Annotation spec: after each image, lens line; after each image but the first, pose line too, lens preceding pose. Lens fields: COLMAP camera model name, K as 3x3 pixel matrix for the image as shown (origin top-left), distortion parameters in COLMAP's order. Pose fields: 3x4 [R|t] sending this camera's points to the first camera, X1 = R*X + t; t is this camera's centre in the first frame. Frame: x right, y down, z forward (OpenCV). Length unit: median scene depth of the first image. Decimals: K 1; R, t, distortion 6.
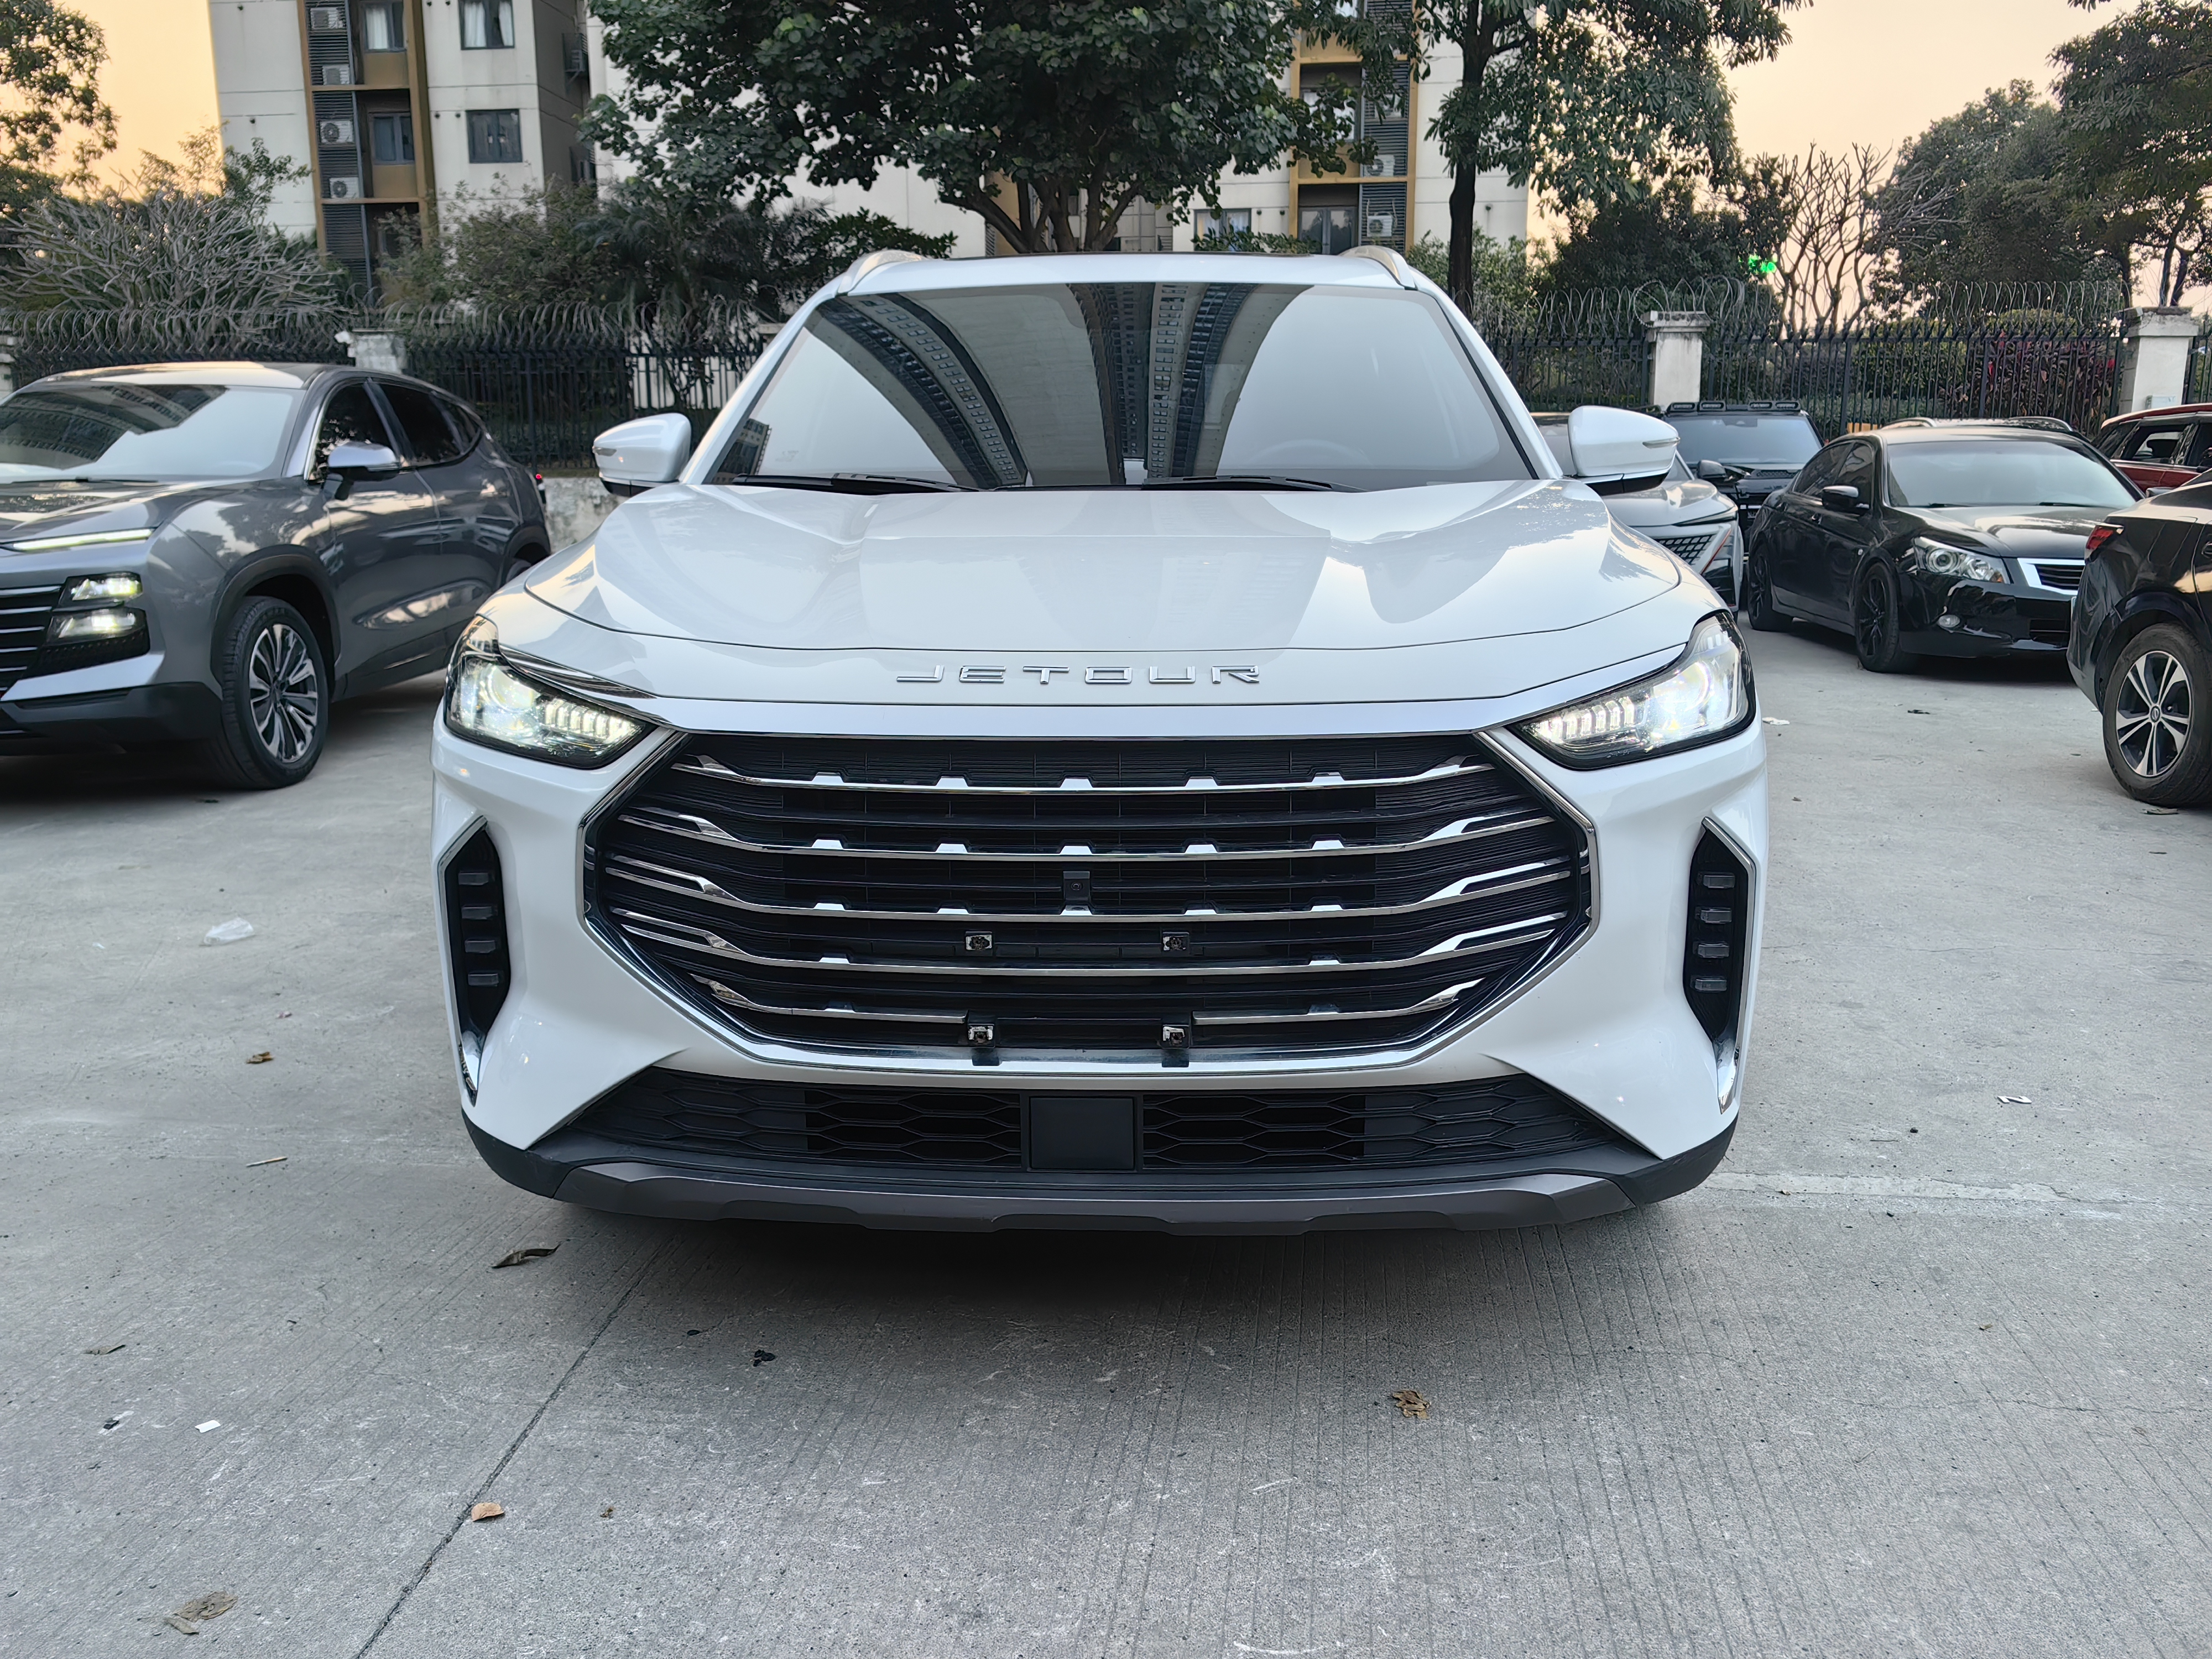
lens RADIAL K [[1744.6, 0, 1106.0], [0, 1744.6, 829.5], [0, 0, 1]] dist [0.036742, -0.047803]
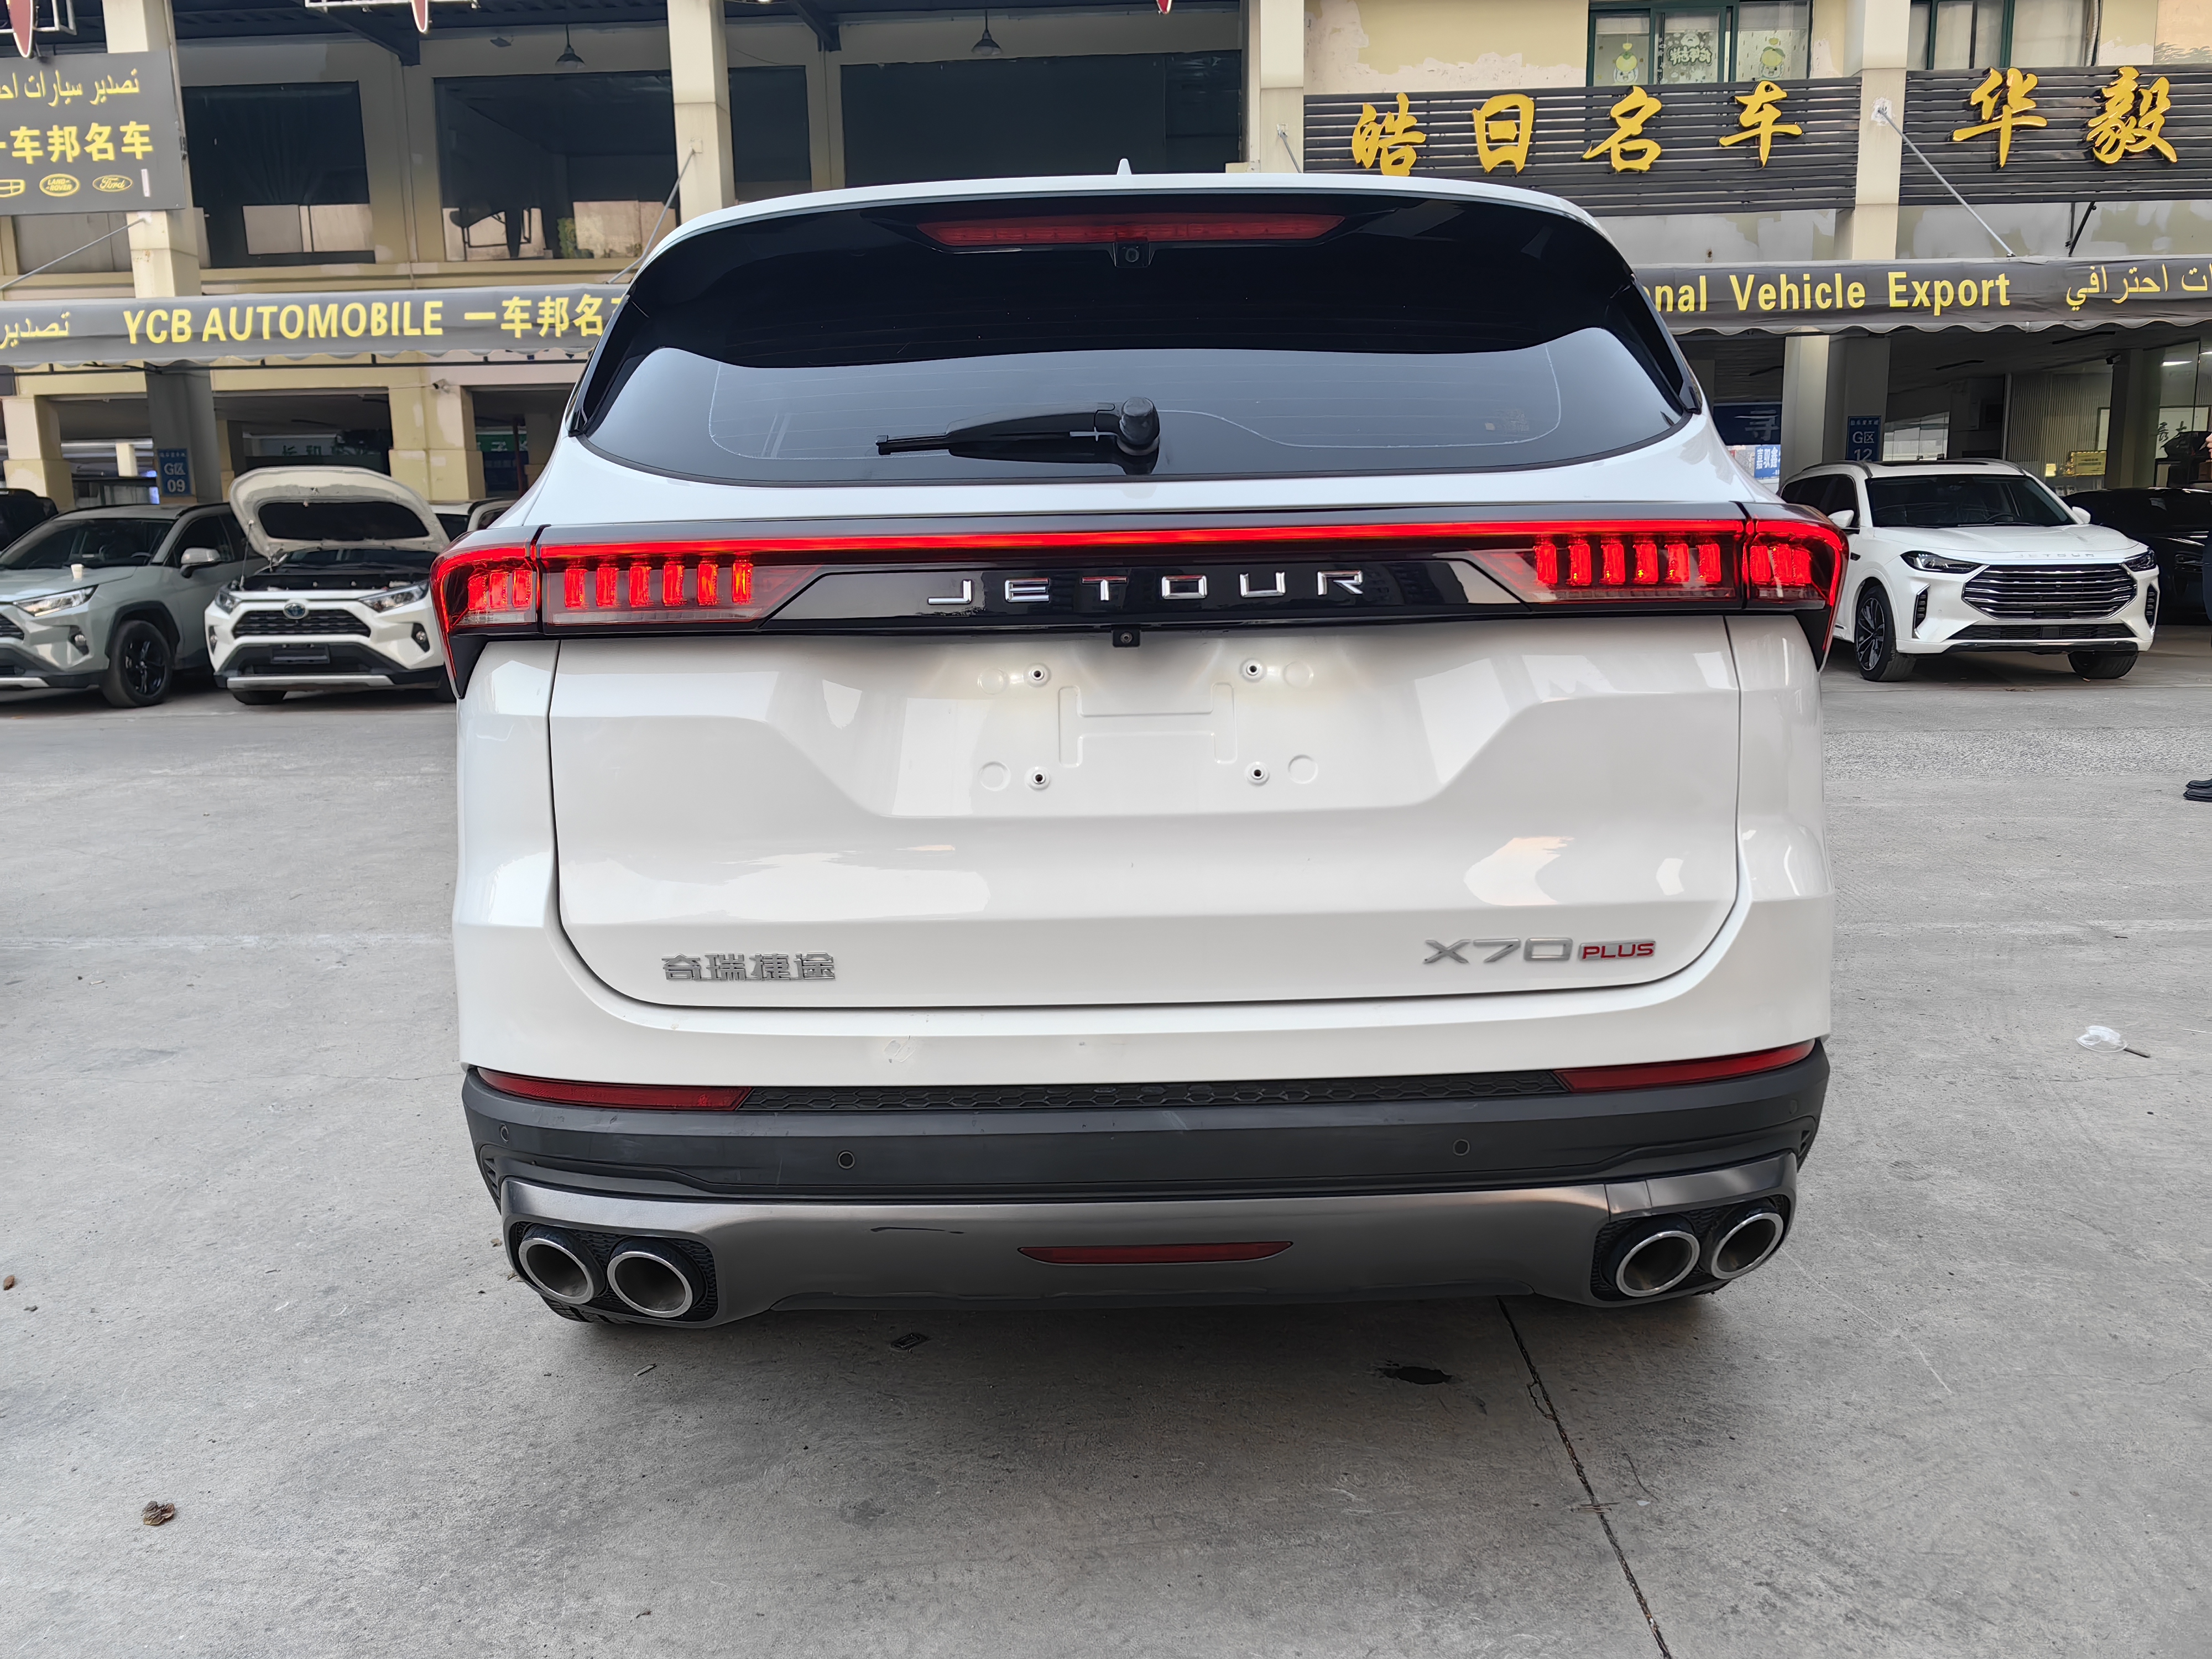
lens RADIAL K [[1744.6, 0, 1106.0], [0, 1744.6, 829.5], [0, 0, 1]] dist [0.036742, -0.047803]
pose [[-0.999181, 0.029633, -0.027547, 0.088986], [0.017923, 0.934589, 0.355279, -0.750263], [0.036273, 0.354494, -0.934355, 3.549339]]
